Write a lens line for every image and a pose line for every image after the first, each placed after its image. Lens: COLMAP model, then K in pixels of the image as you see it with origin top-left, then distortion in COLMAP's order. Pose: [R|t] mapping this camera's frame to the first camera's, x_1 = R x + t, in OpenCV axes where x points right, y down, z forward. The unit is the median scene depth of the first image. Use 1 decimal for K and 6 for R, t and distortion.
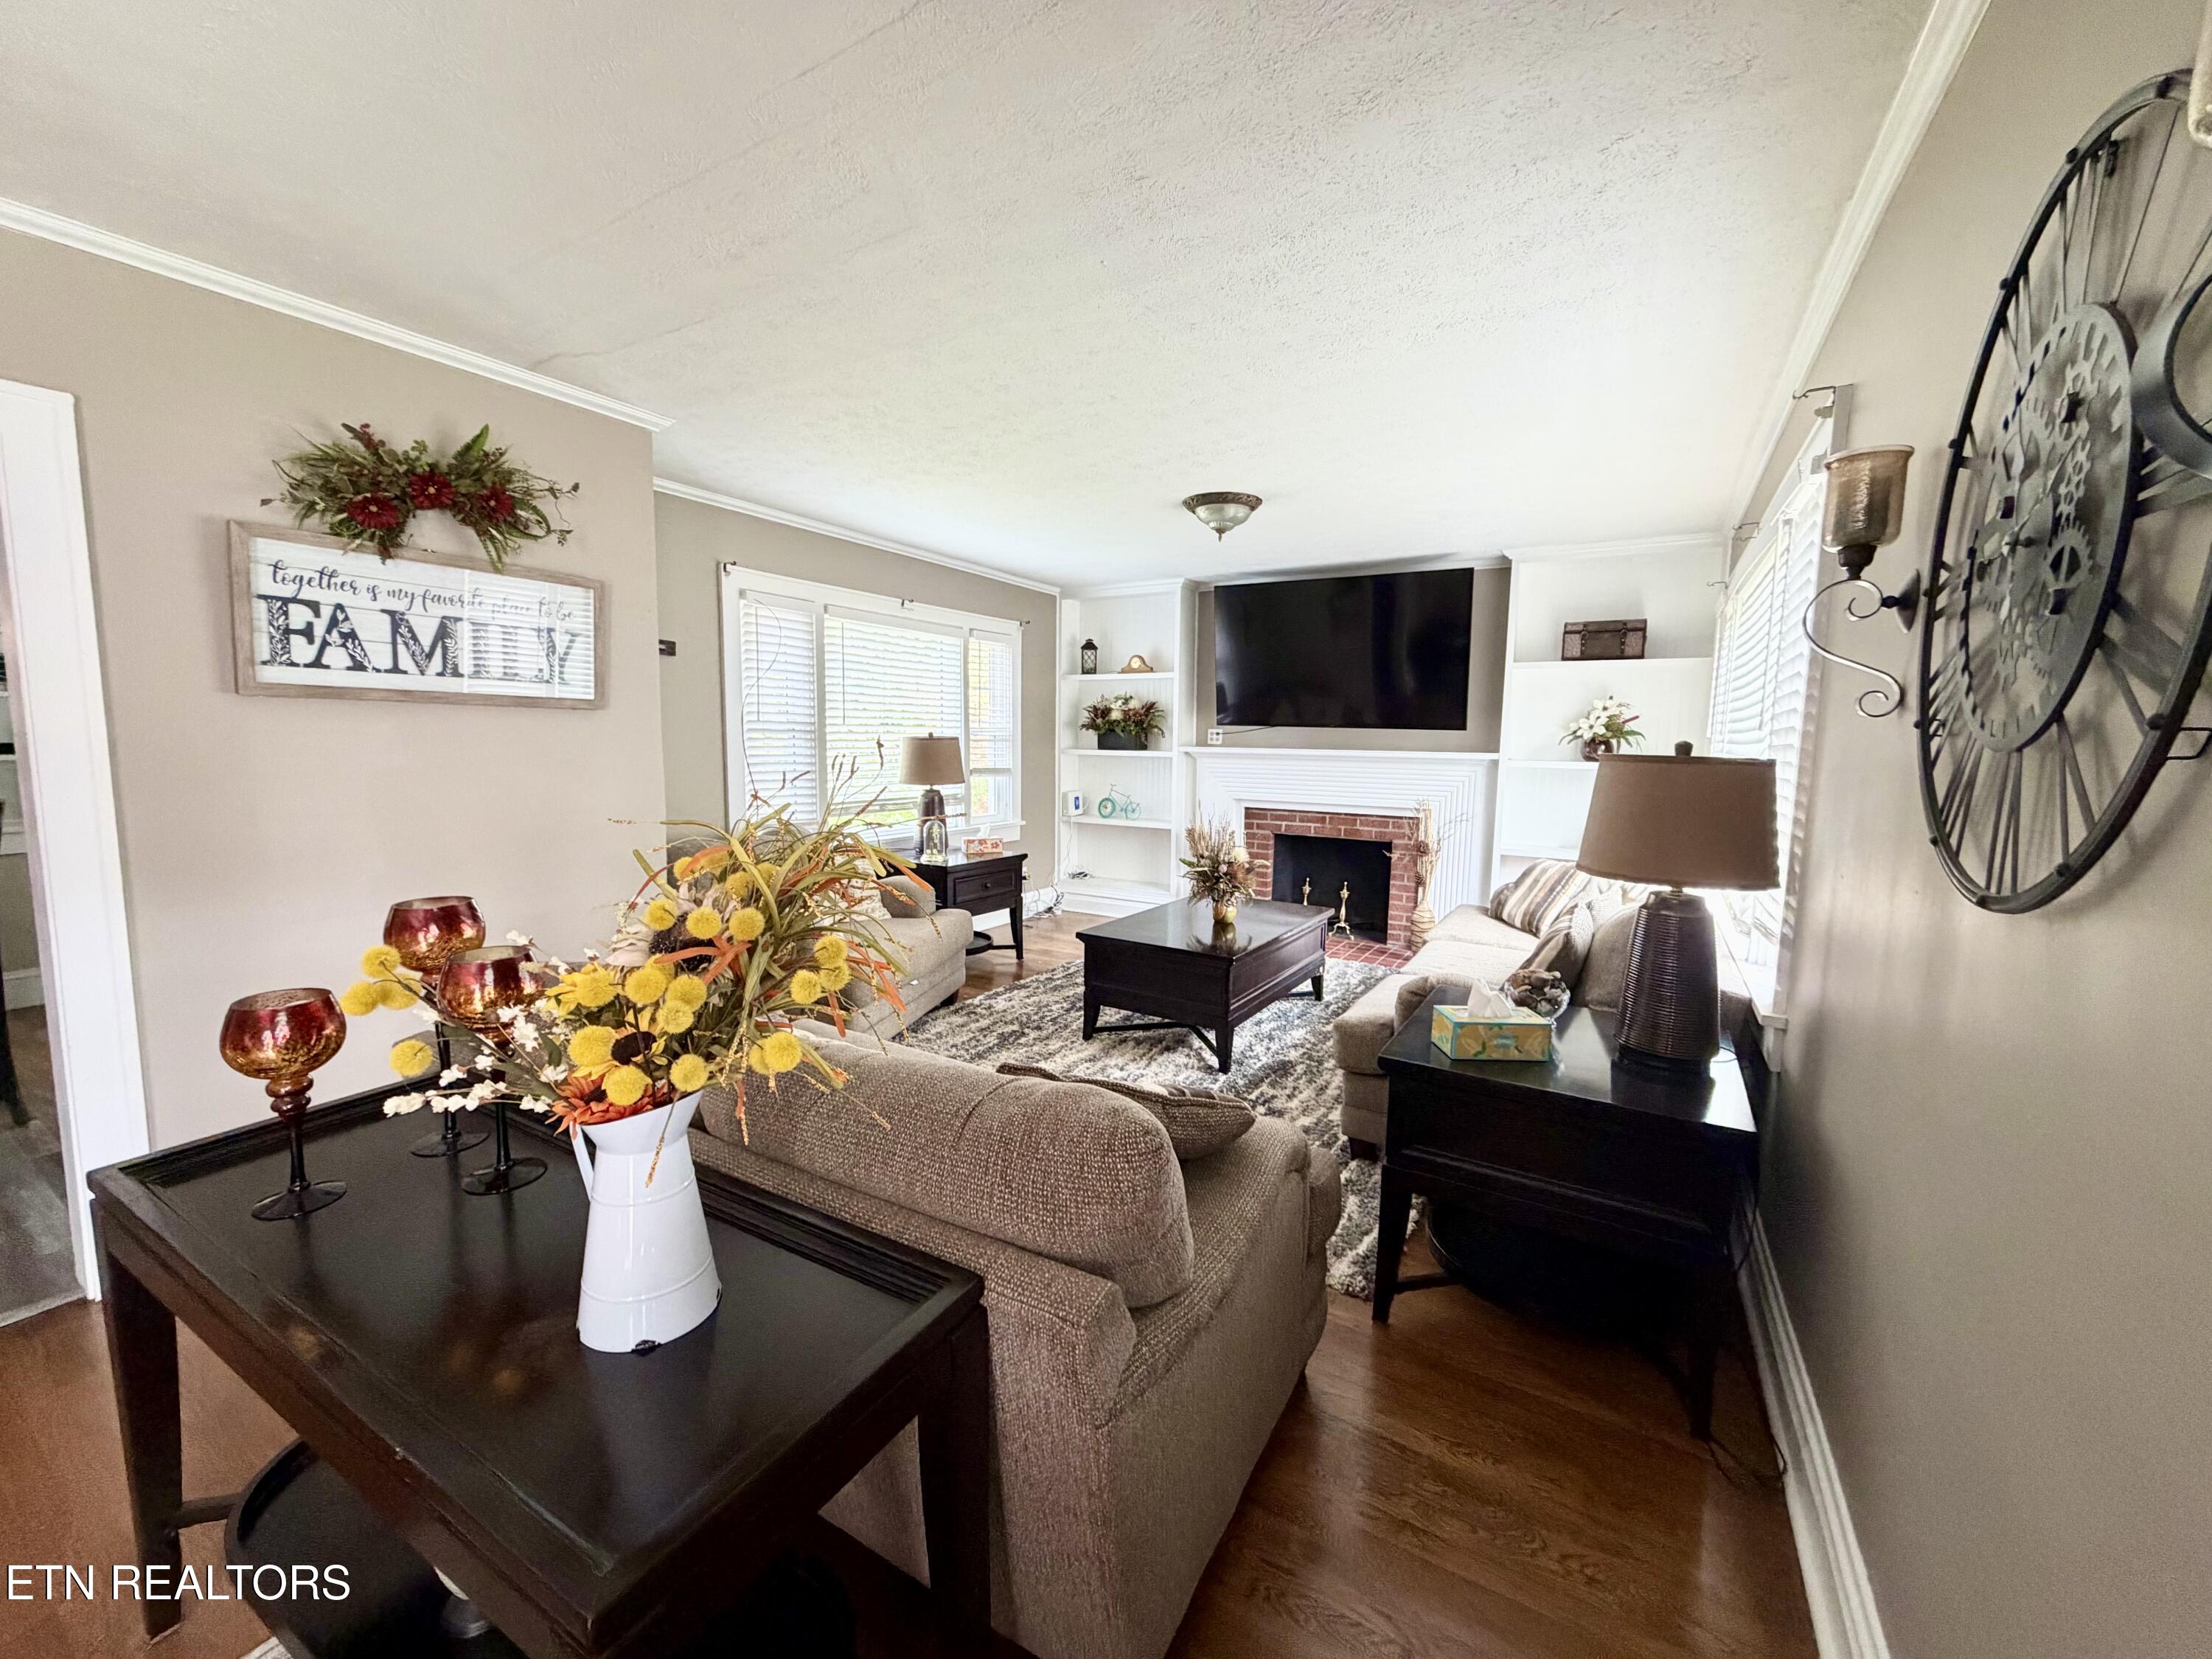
lens RADIAL K [[871.8, 0, 1094.2], [0, 871.8, 826.3], [0, 0, 1]] dist [-0.002361, -0.000218]
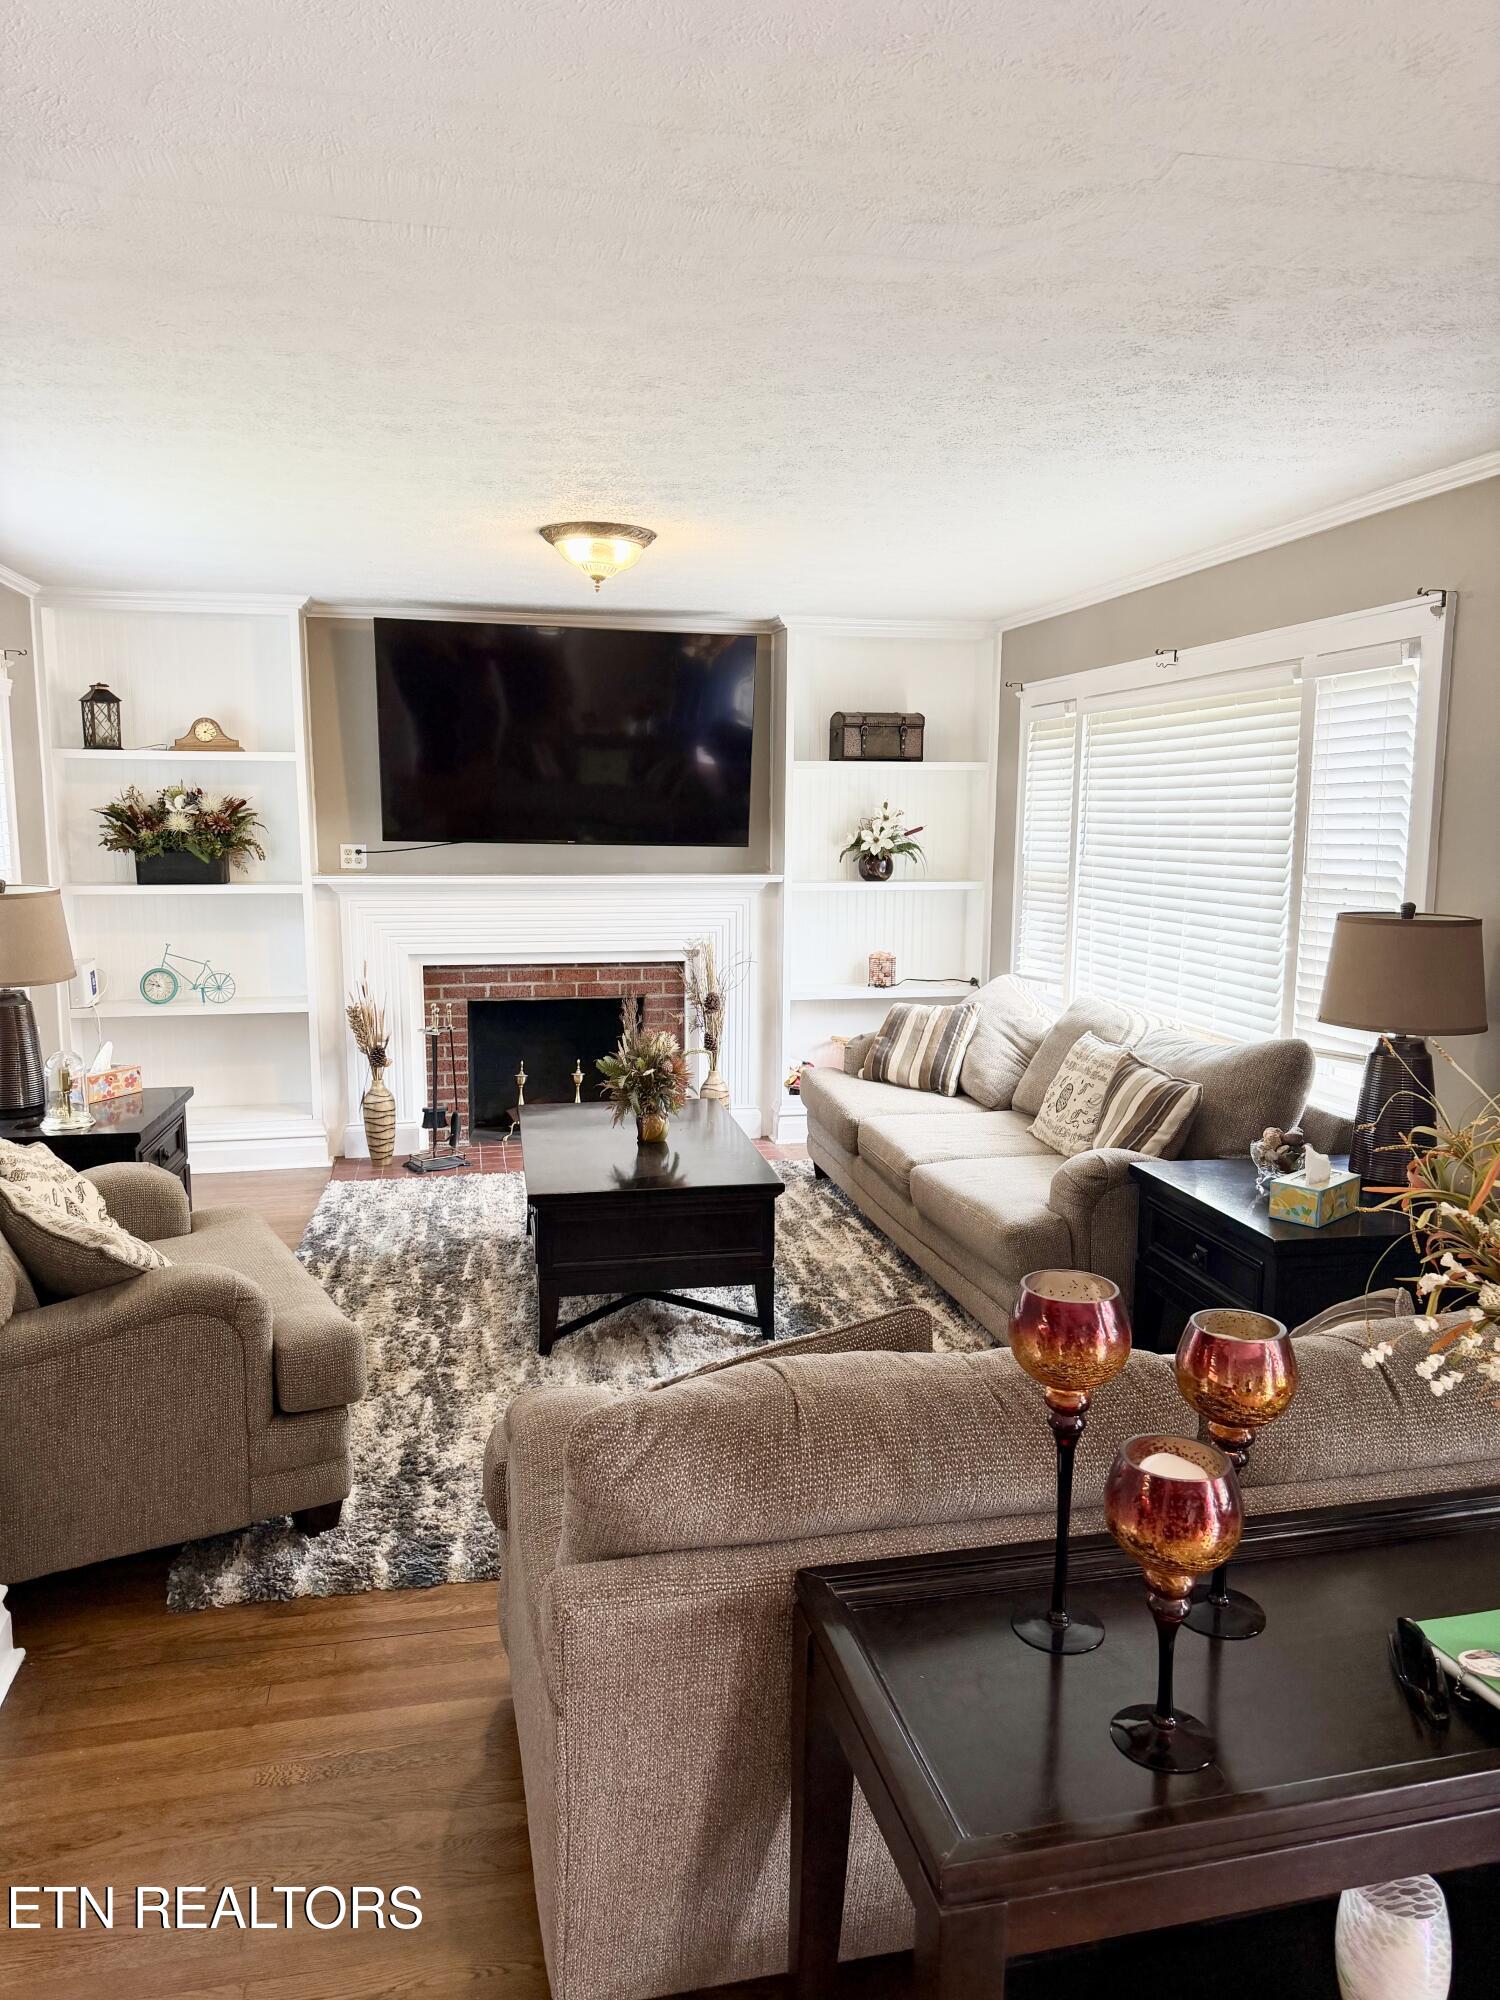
lens RADIAL K [[1398.4, 0, 735.5], [0, 1398.4, 999.8], [0, 0, 1]] dist [0.057088, -0.048855]
pose [[0.724613, -0.105458, 0.681040, -0.716674], [0.078254, 0.994422, 0.070724, -0.100900], [-0.684699, 0.002046, 0.728823, 0.157516]]
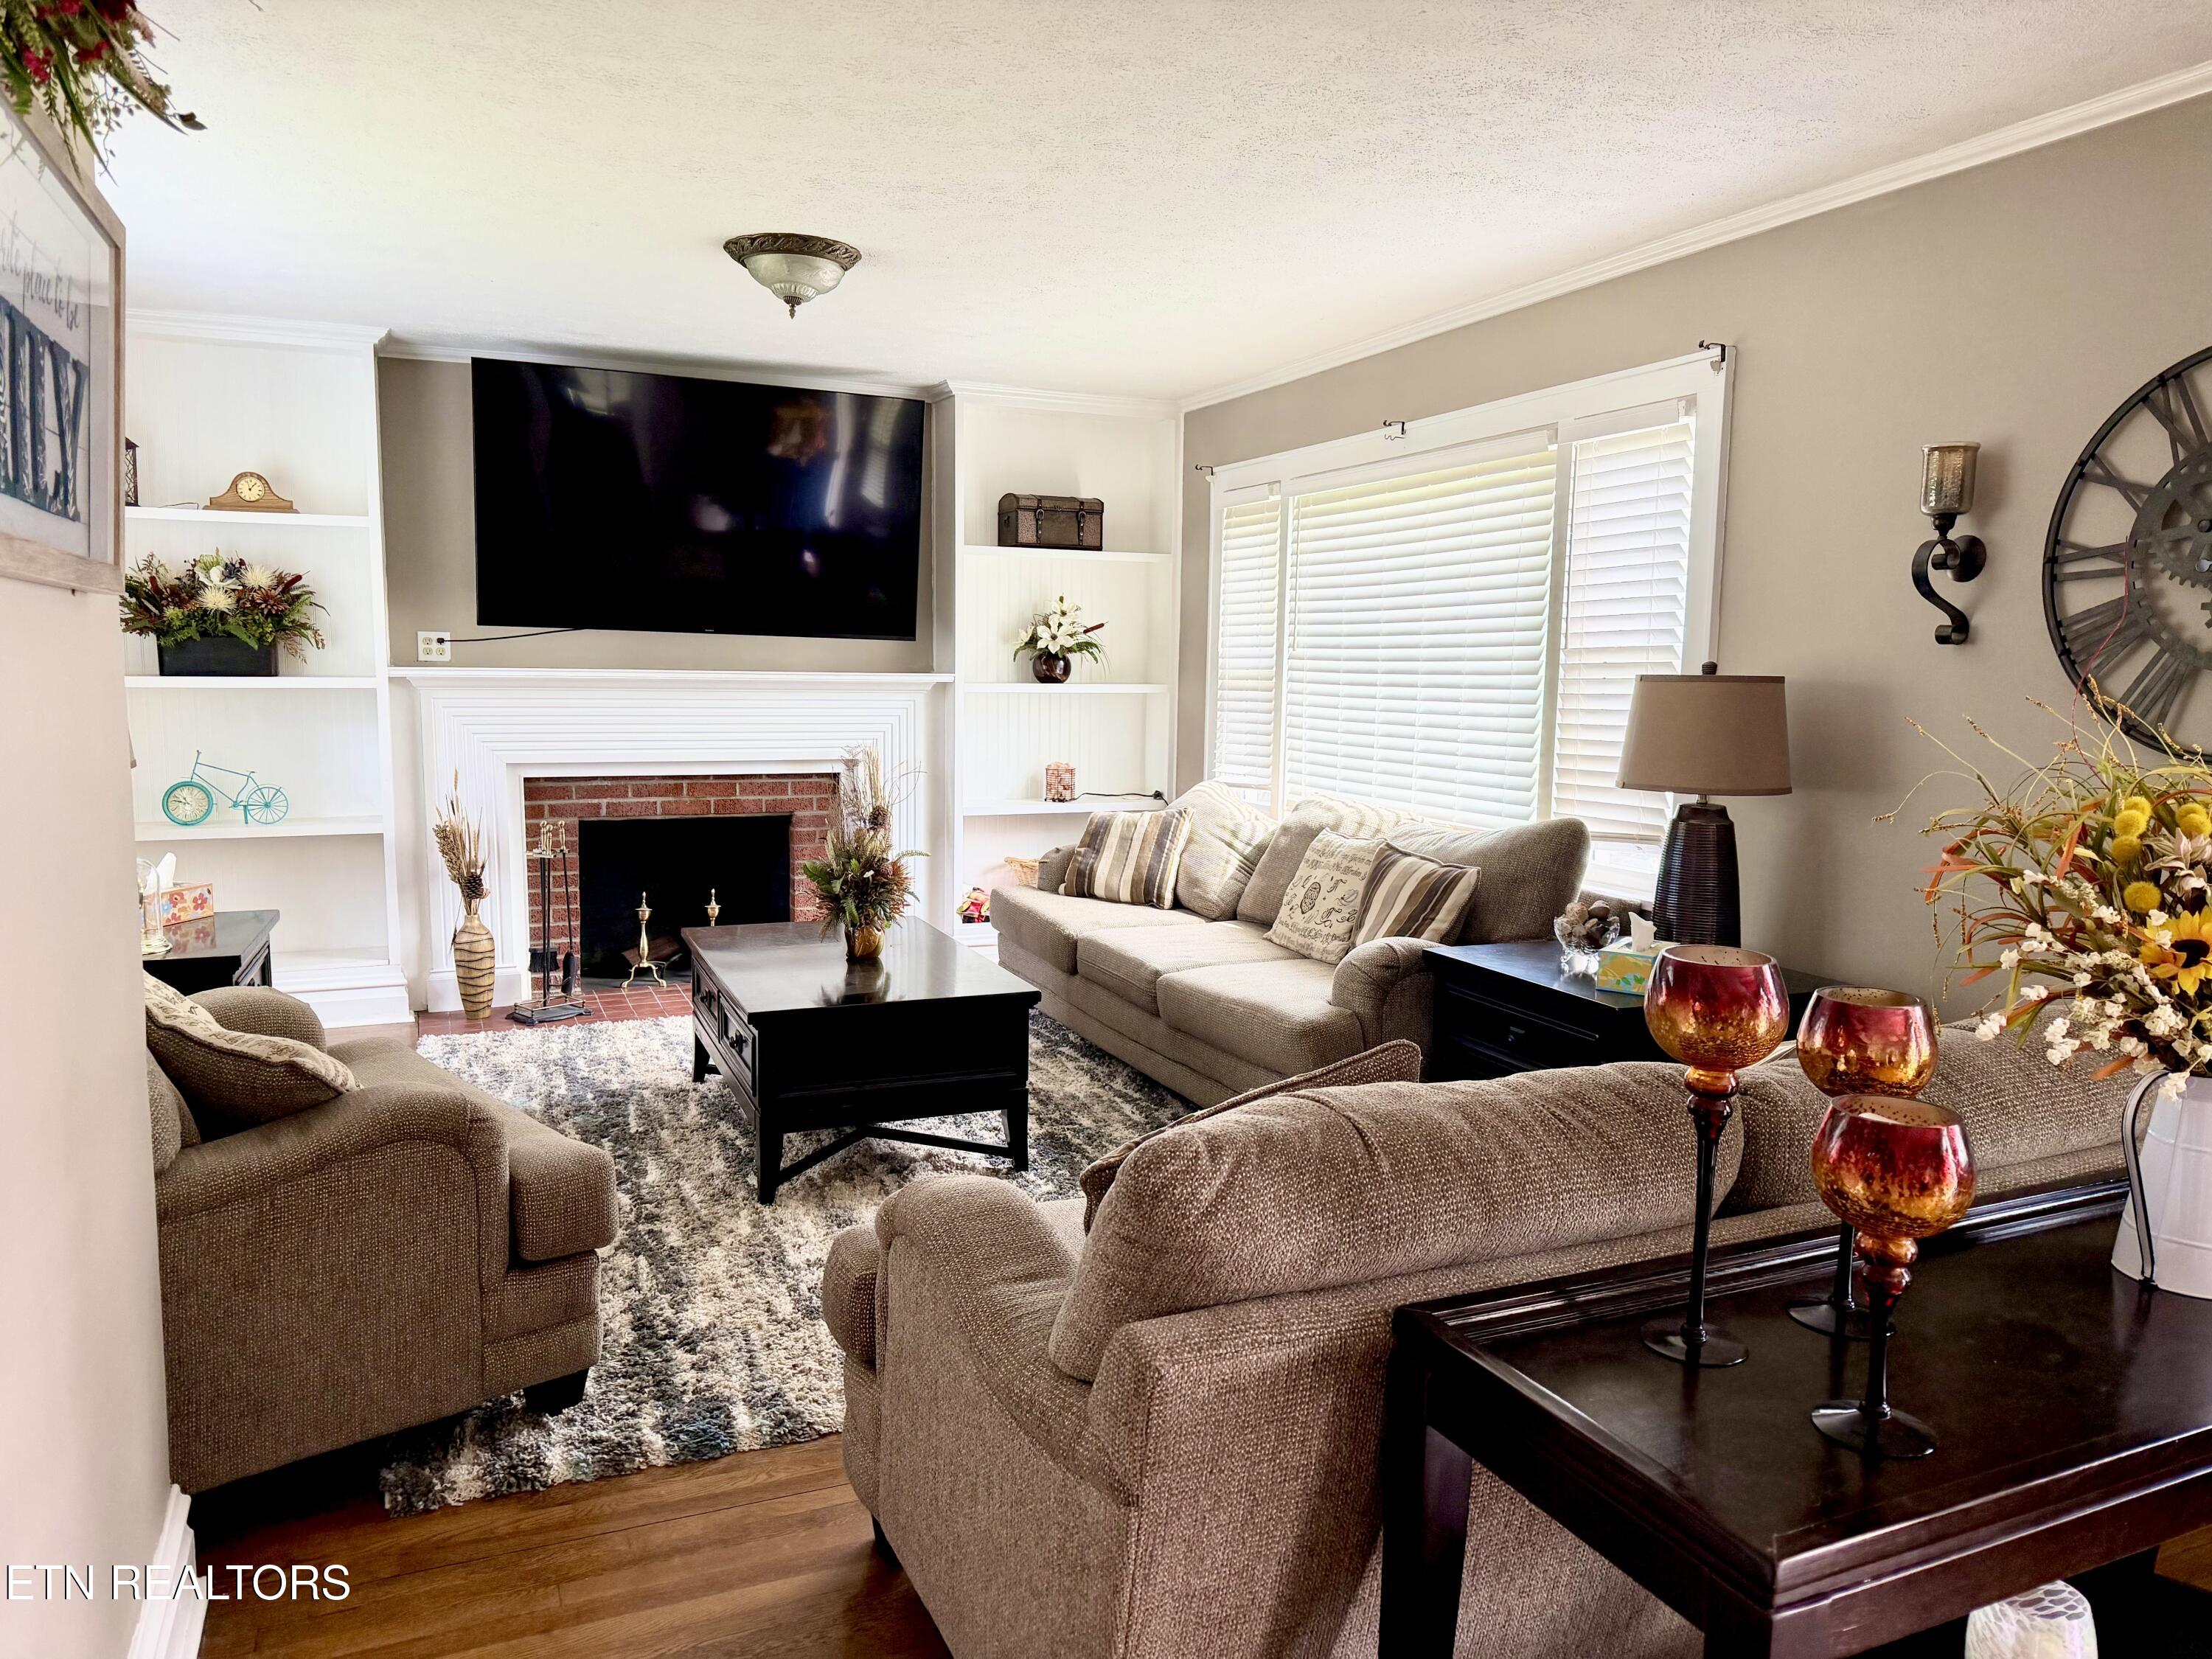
lens RADIAL K [[1546.7, 0, 1080.3], [0, 1546.7, 832.3], [0, 0, 1]] dist [0.057088, -0.048855]
pose [[0.574215, -0.100212, 0.812548, -0.811322], [0.081444, 0.994549, 0.065103, -0.045572], [-0.814643, 0.028794, 0.579247, 0.308452]]
